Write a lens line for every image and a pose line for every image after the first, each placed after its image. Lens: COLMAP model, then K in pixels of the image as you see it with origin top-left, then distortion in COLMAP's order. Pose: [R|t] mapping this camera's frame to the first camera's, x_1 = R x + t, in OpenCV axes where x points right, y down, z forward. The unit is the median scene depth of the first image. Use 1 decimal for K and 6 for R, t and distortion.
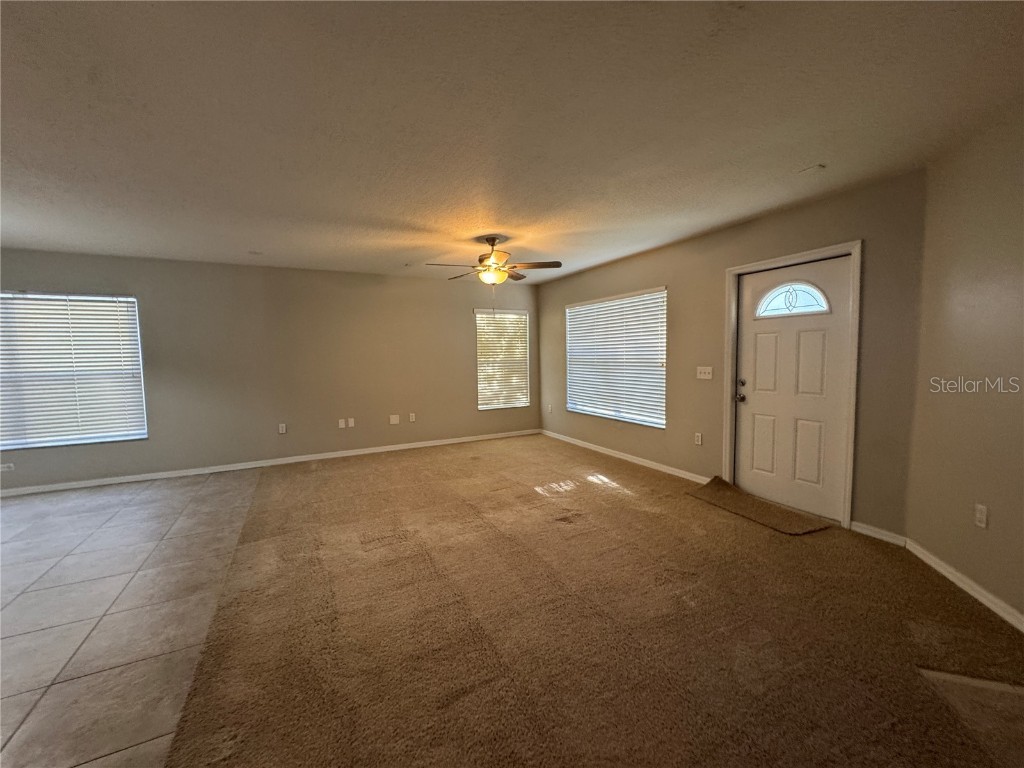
lens RADIAL K [[408.9, 0, 510.8], [0, 408.9, 383.9], [0, 0, 1]] dist [-0.001841, 0.000629]
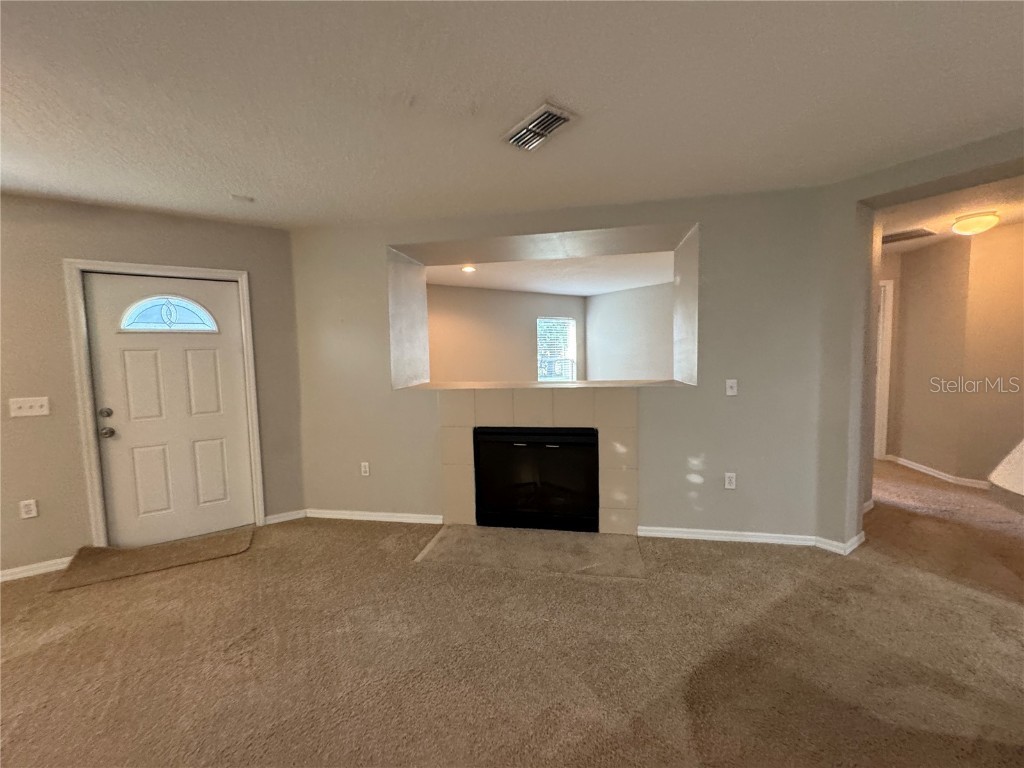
lens RADIAL K [[408.9, 0, 515.6], [0, 408.9, 381.7], [0, 0, 1]] dist [-0.001841, 0.000629]
pose [[-0.107212, -0.051402, 0.992907, -0.281793], [0.097533, 0.993302, 0.061954, -0.033781], [-0.989441, 0.103483, -0.101480, 0.308679]]
